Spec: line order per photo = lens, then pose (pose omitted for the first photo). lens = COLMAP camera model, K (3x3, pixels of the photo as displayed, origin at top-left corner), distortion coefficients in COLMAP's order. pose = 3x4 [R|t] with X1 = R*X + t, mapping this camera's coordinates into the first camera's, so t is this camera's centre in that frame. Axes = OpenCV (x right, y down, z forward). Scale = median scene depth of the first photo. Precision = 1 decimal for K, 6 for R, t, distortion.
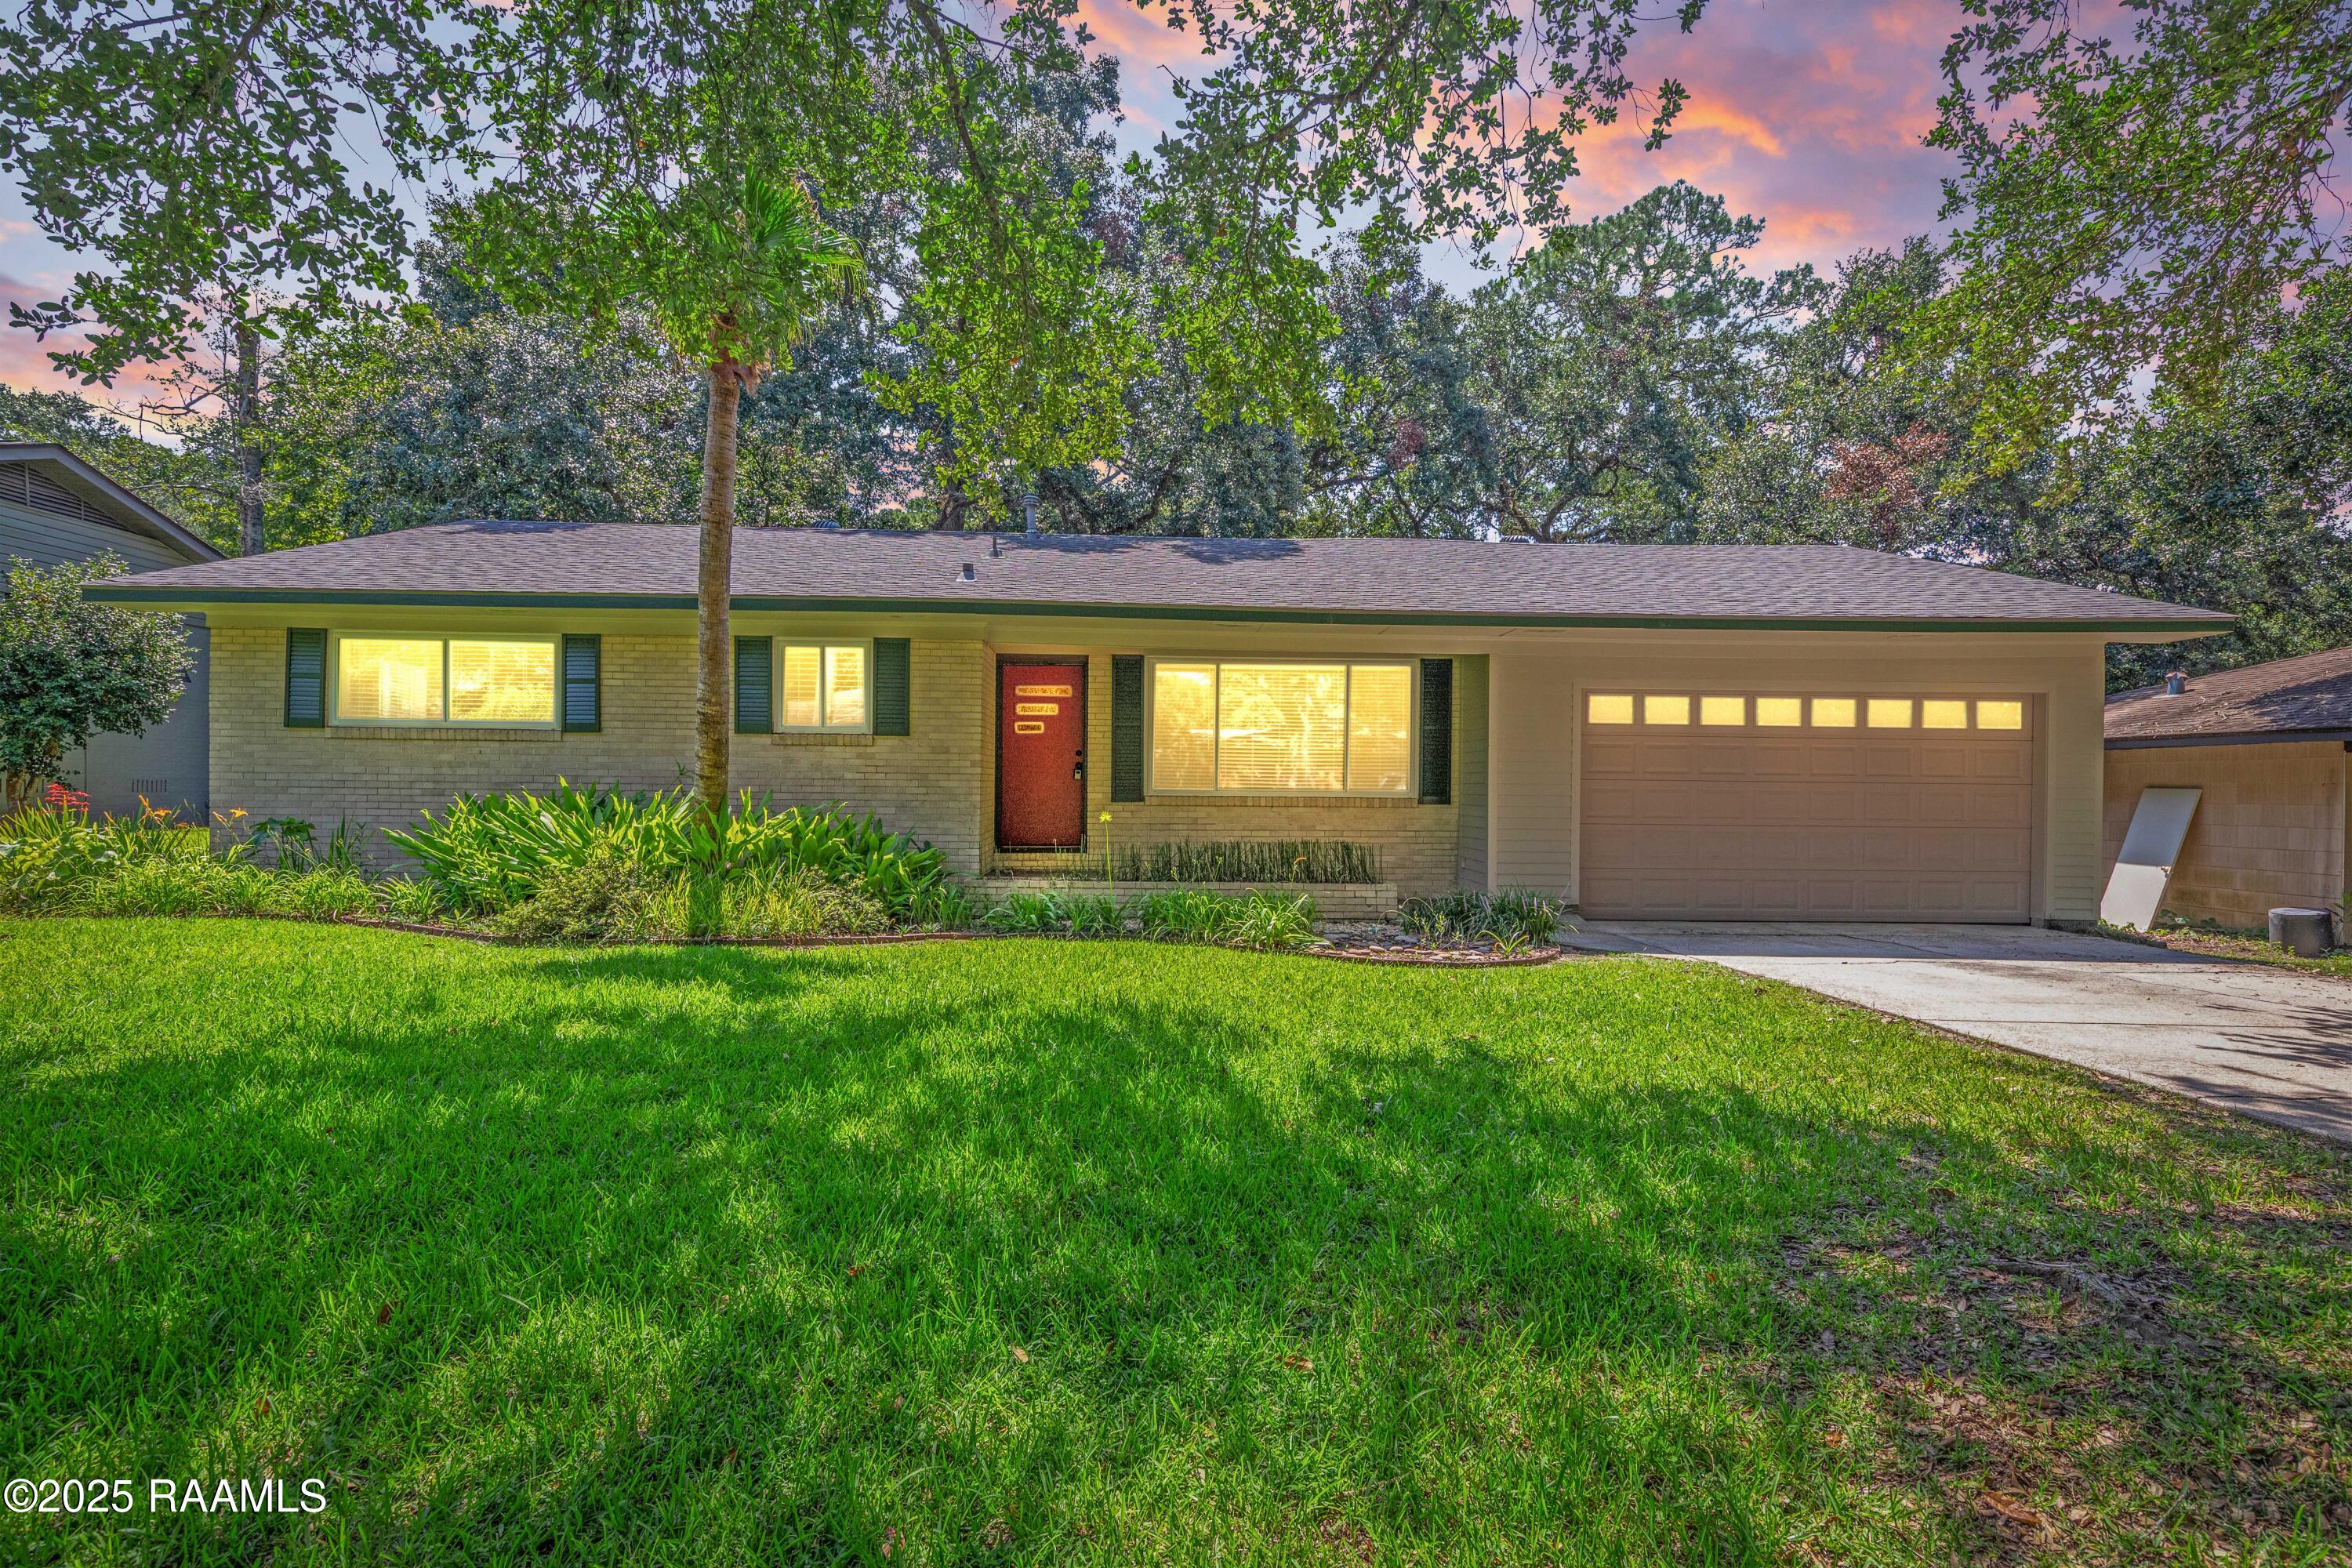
lens RADIAL K [[1132.4, 0, 1181.4], [0, 1132.4, 795.2], [0, 0, 1]] dist [0.015725, -0.002991]
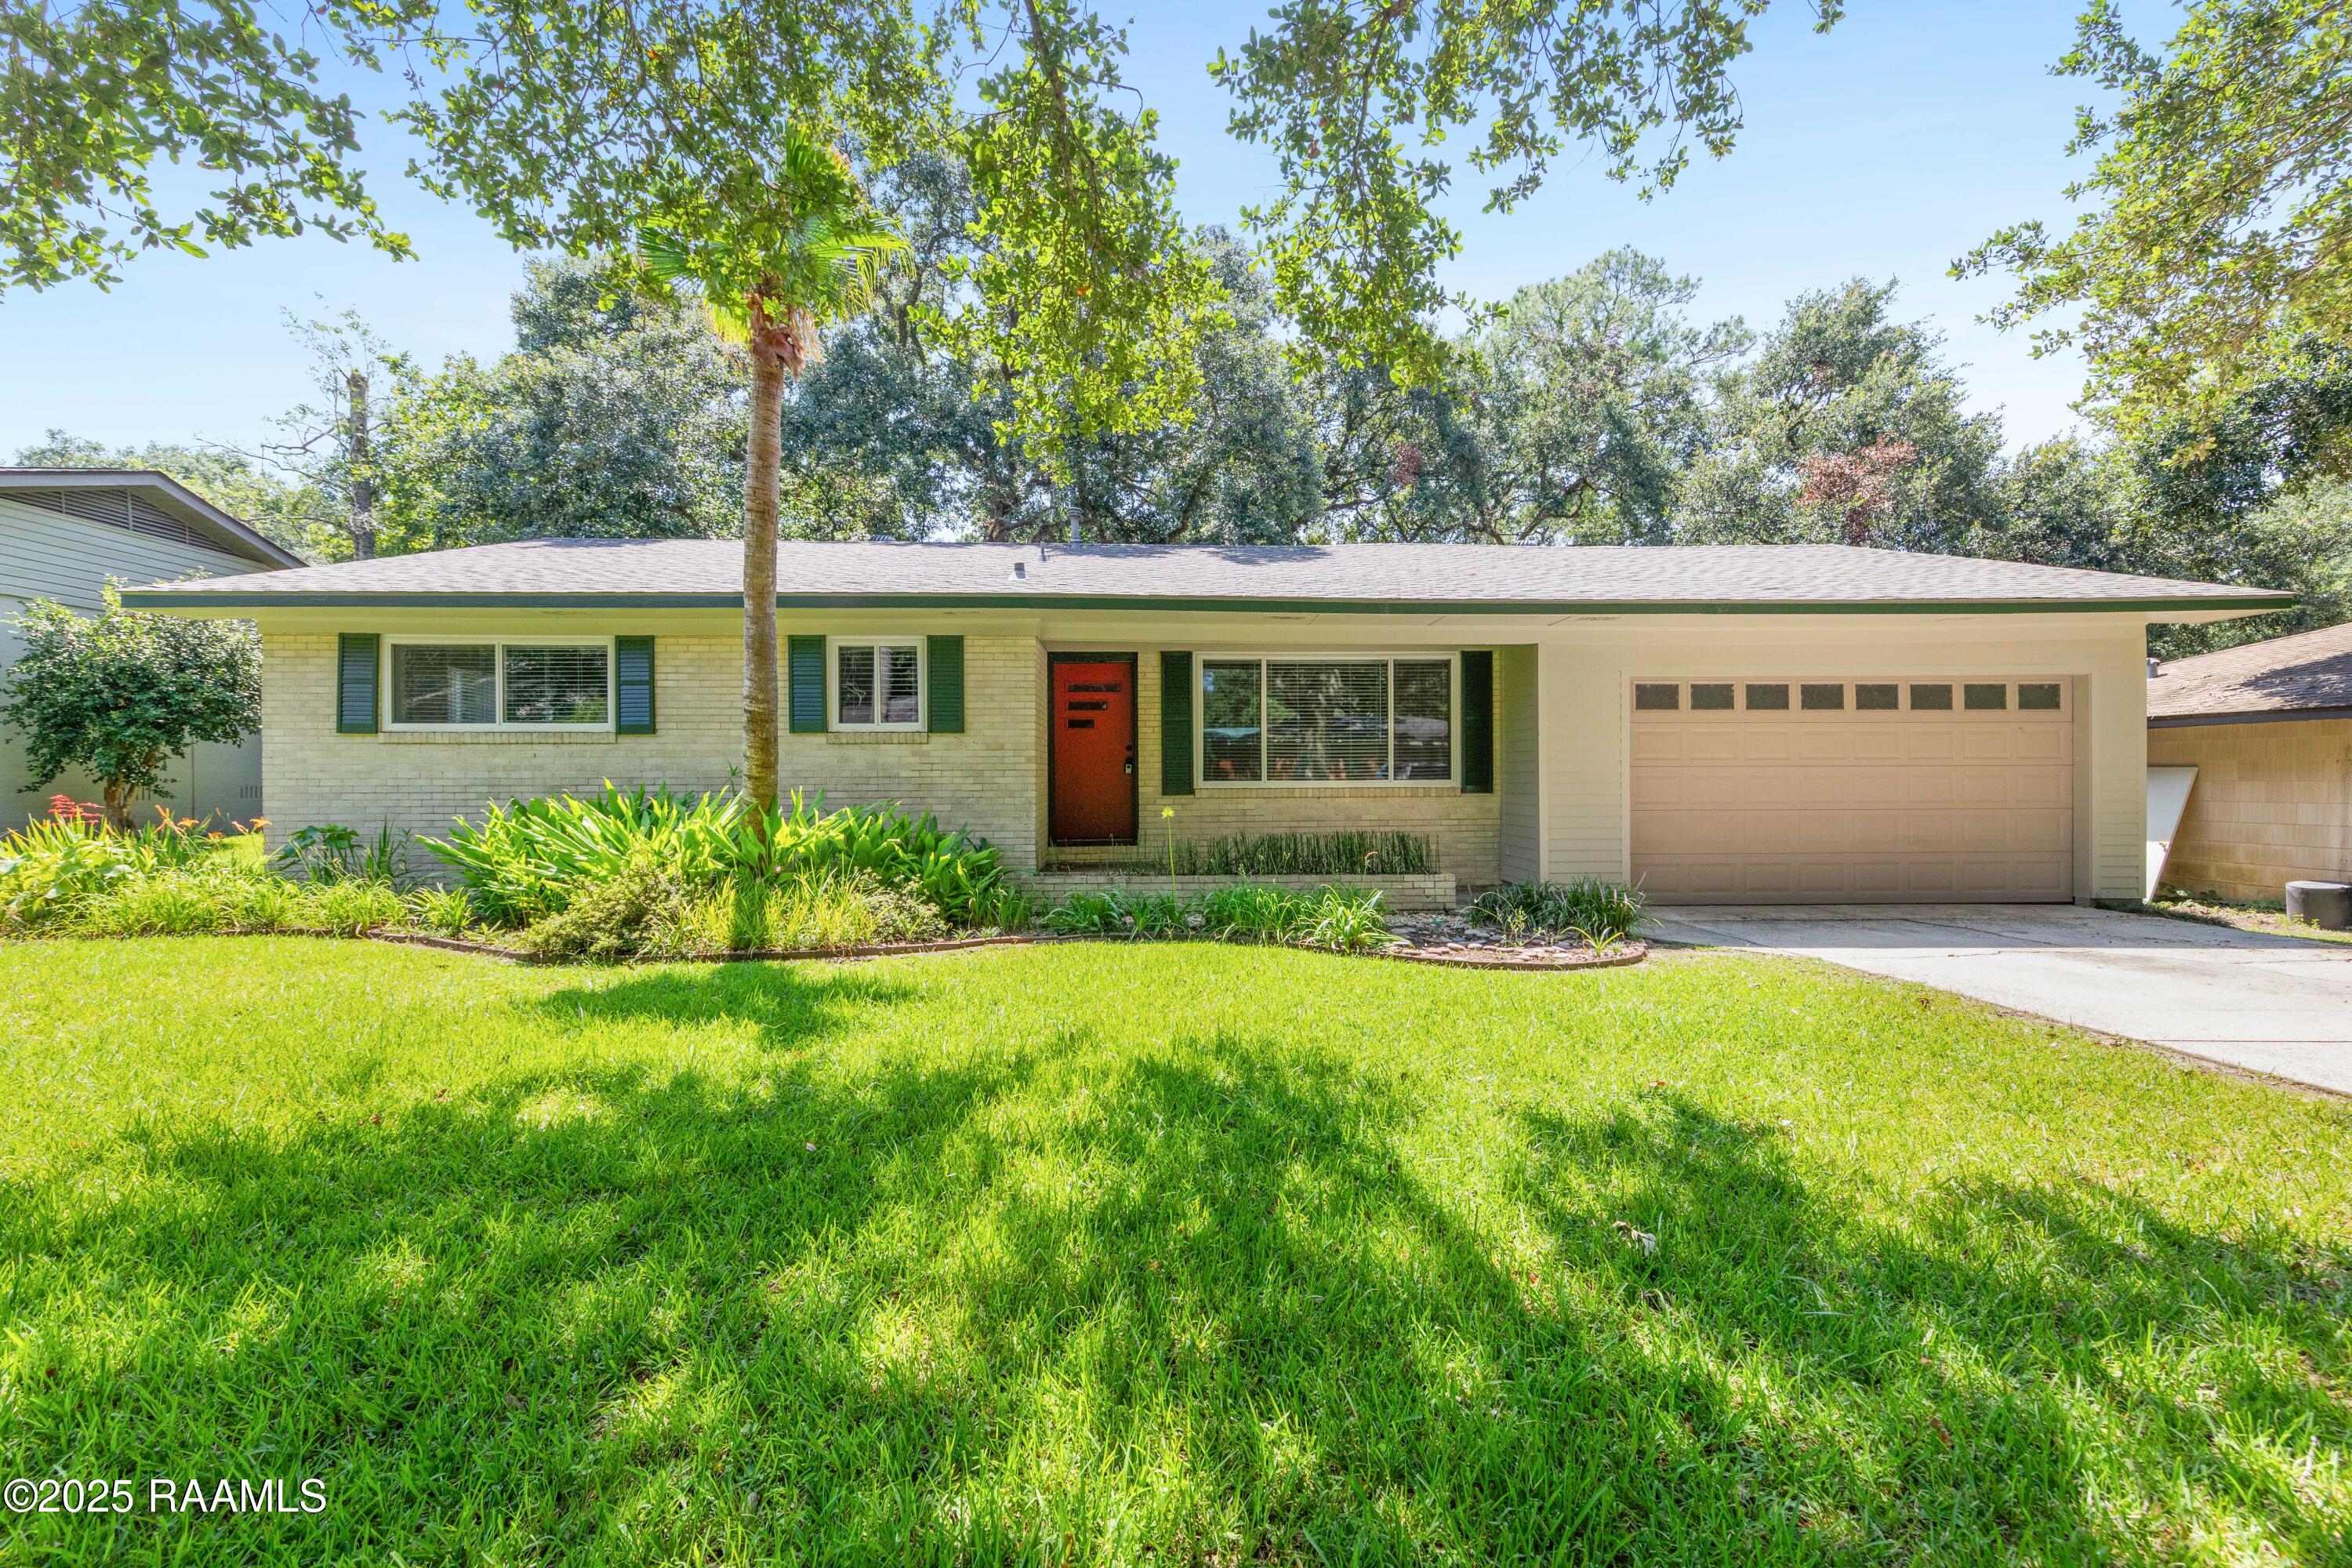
lens RADIAL K [[916.4, 0, 1172.4], [0, 916.4, 773.7], [0, 0, 1]] dist [0.004792, -0.000100]
pose [[0.999846, -0.014752, -0.009471, -0.057323], [0.014647, 0.999832, -0.010980, -0.005402], [0.009631, 0.010839, 0.999895, 0.225103]]
